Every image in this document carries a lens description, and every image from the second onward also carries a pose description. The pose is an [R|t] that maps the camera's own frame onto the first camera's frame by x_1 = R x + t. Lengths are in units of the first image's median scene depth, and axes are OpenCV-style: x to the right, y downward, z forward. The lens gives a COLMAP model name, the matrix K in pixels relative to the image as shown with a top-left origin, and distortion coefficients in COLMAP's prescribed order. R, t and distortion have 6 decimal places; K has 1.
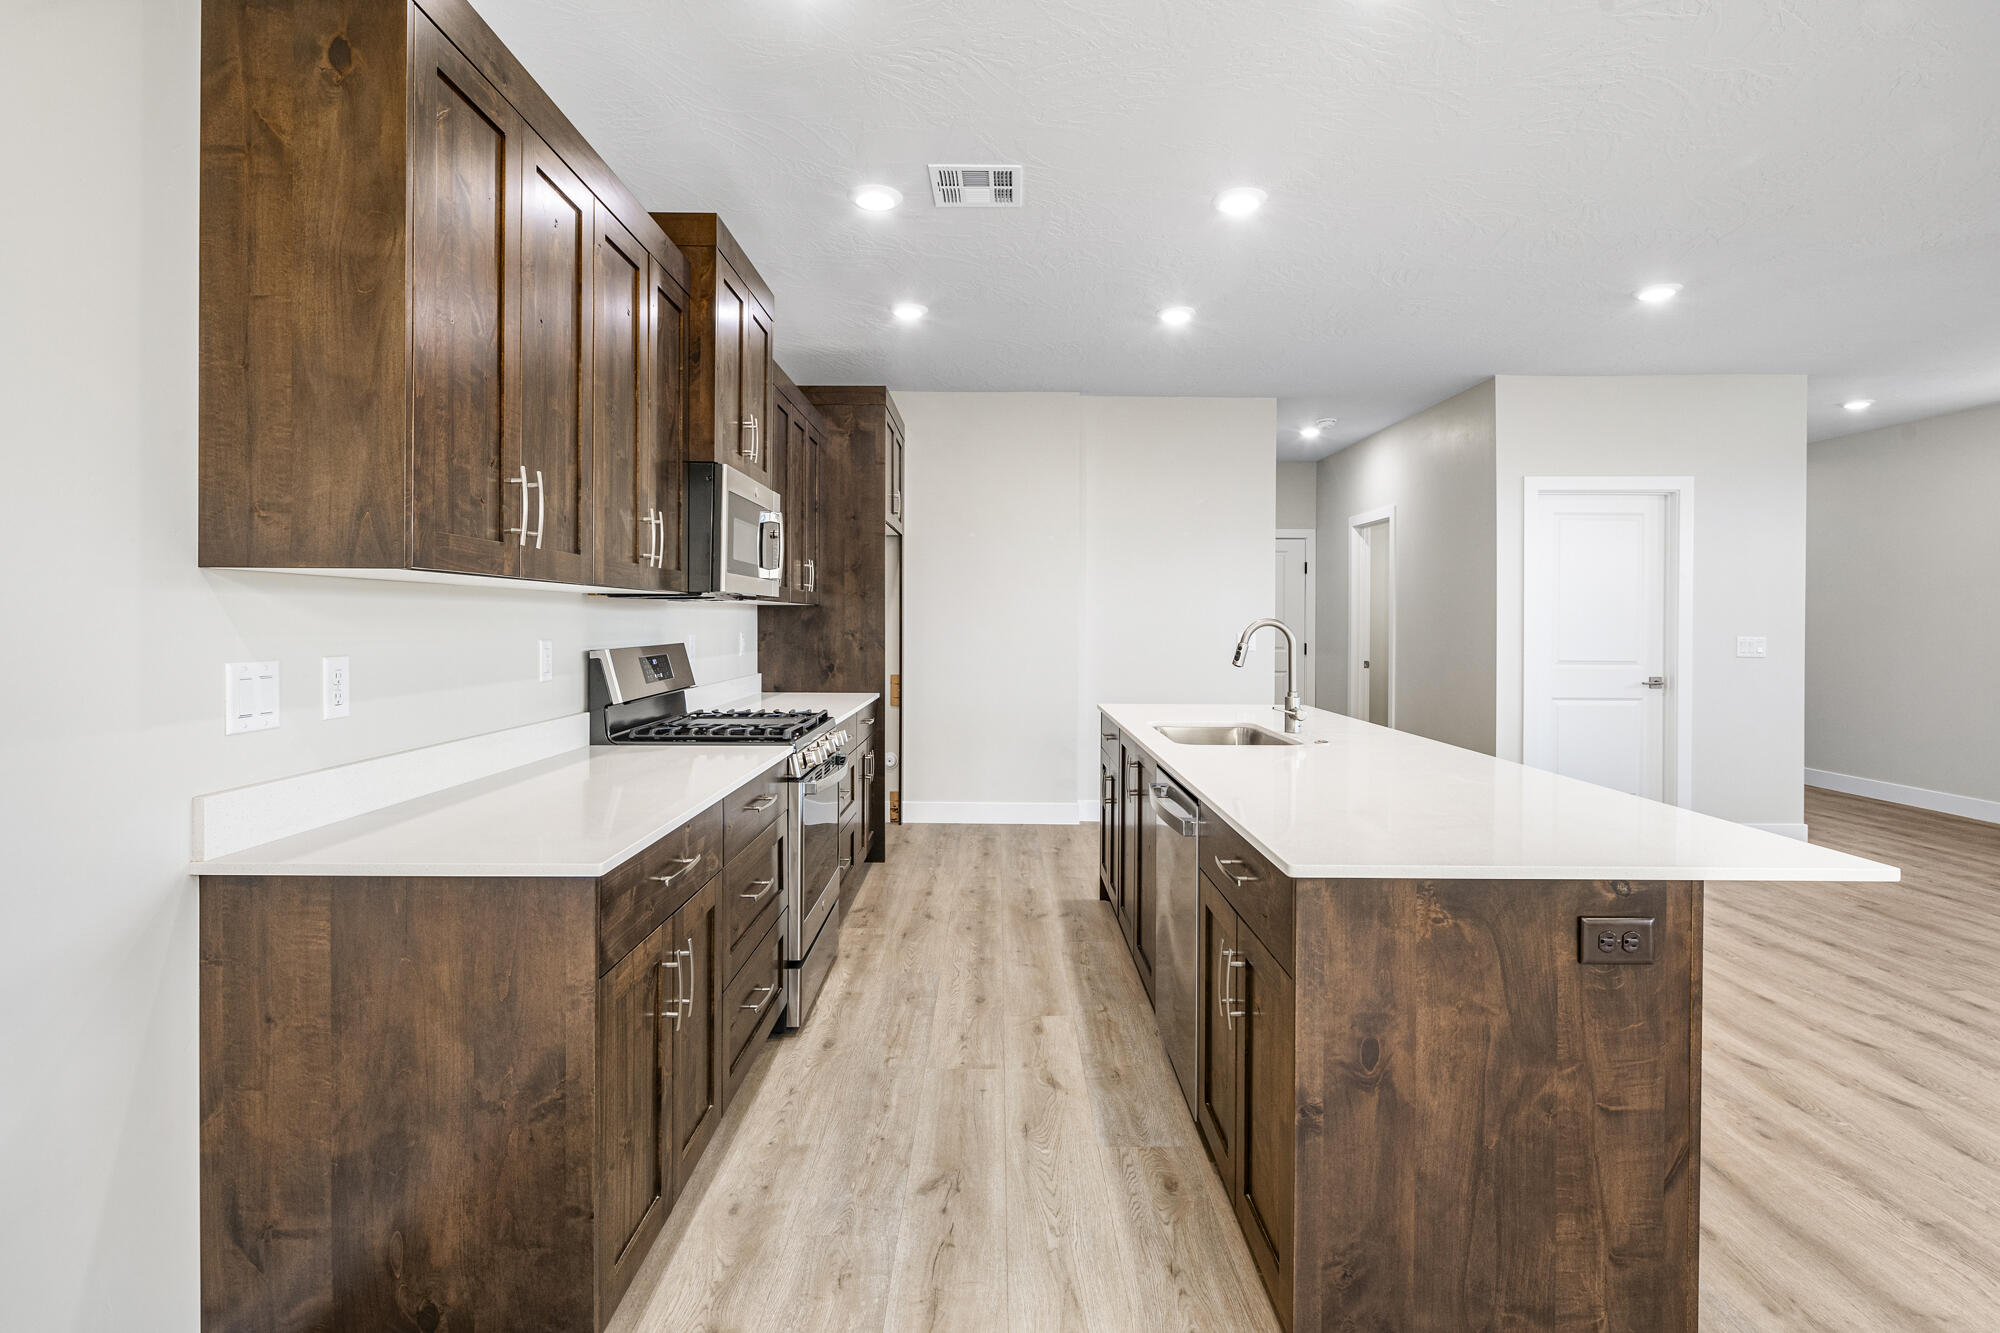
lens RADIAL K [[985.9, 0, 995.8], [0, 985.9, 623.2], [0, 0, 1]] dist [0.004005, -0.003491]
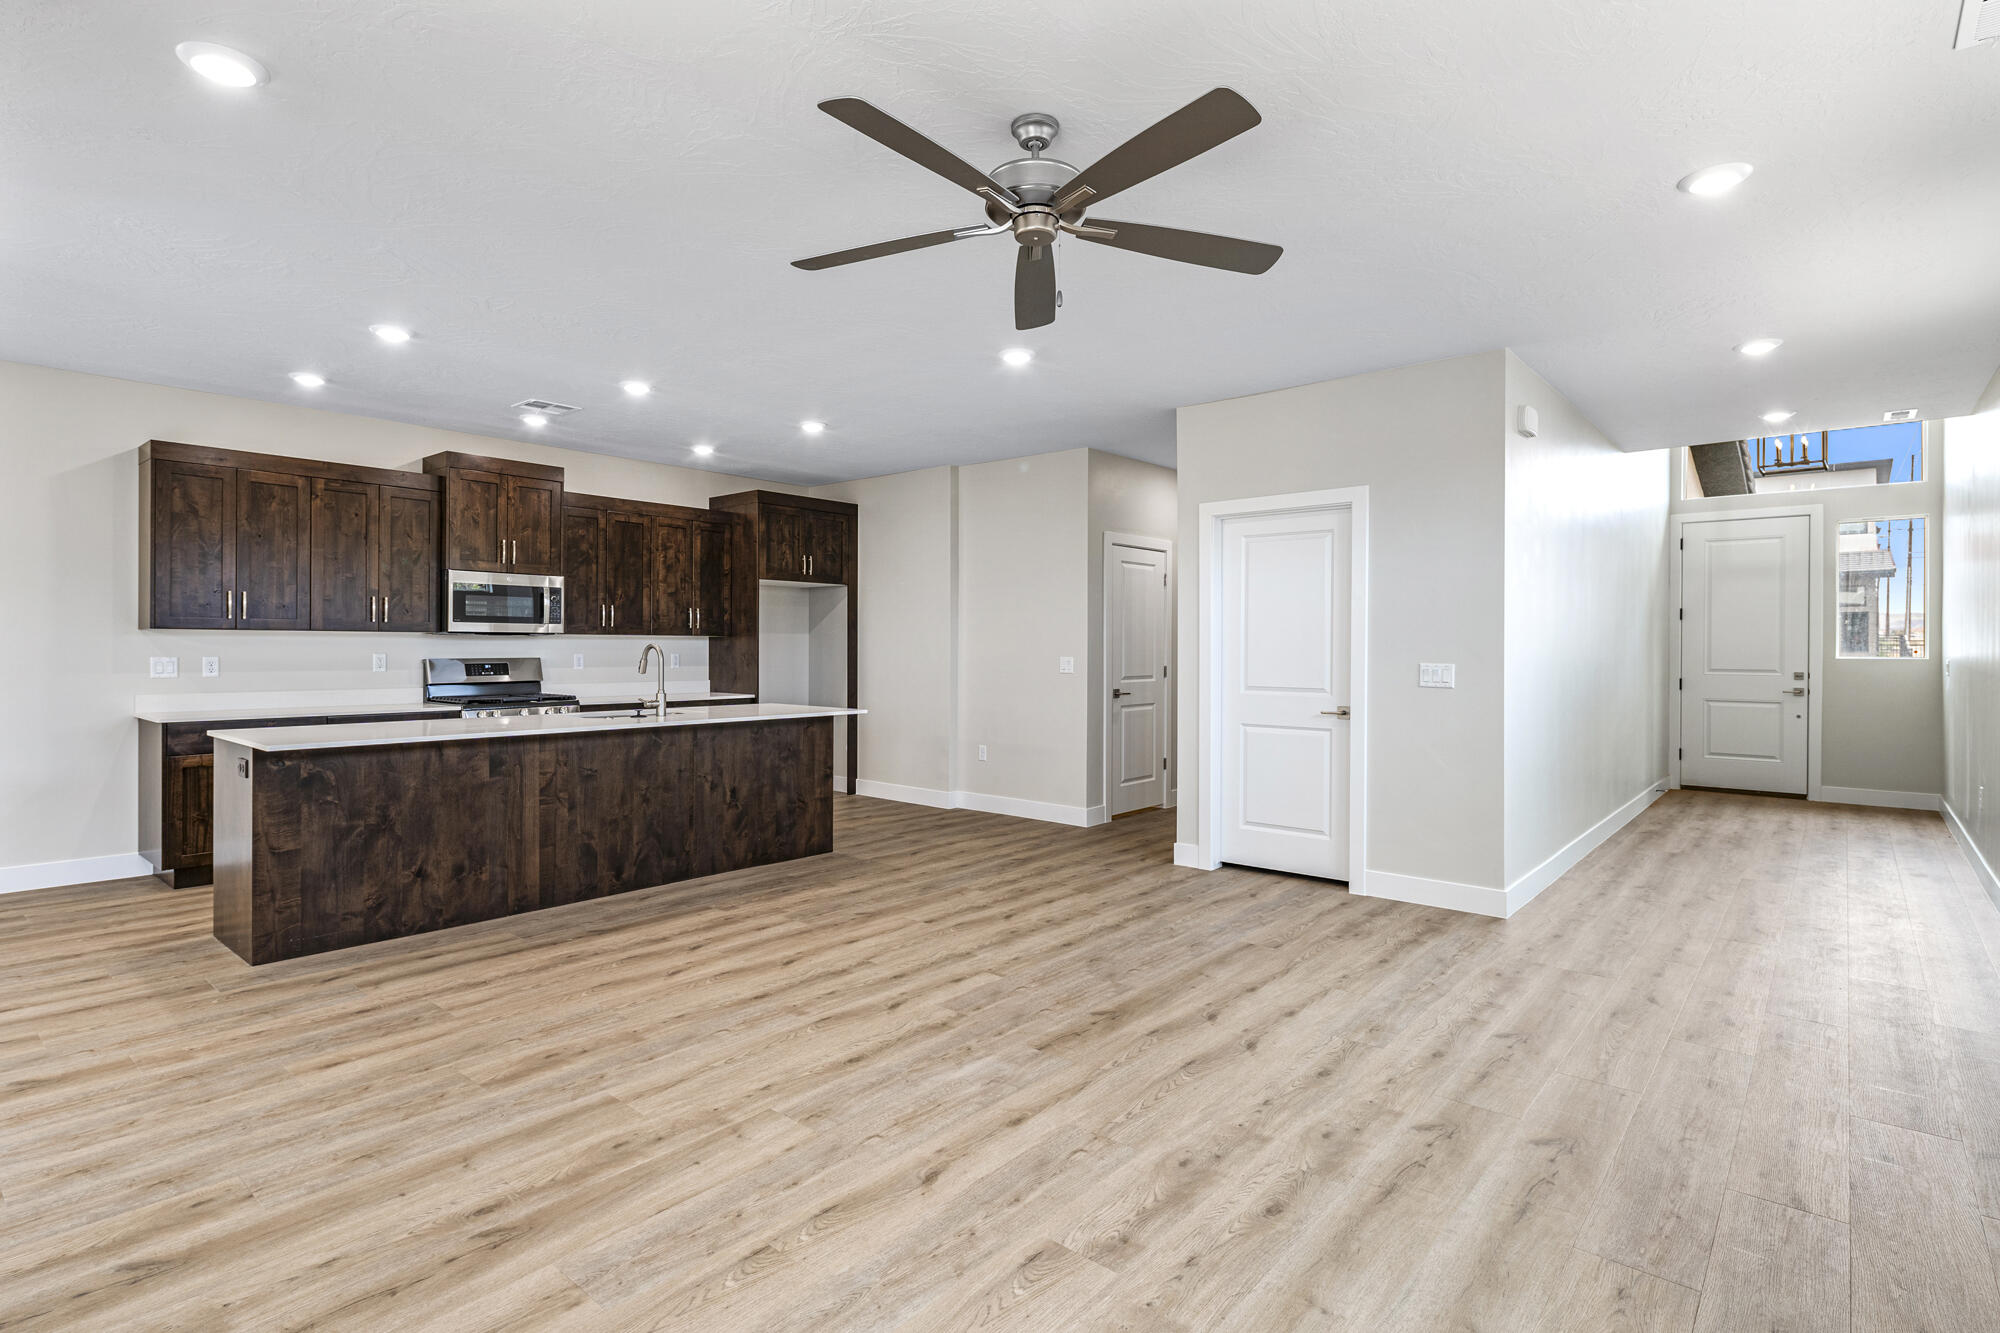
lens RADIAL K [[985.9, 0, 1005.7], [0, 985.9, 650.2], [0, 0, 1]] dist [0.004005, -0.003491]
pose [[0.756742, 0.001136, -0.653713, 1.048232], [-0.002907, 0.999994, -0.001627, 0.003997], [0.653707, 0.003131, 0.756741, 0.098748]]
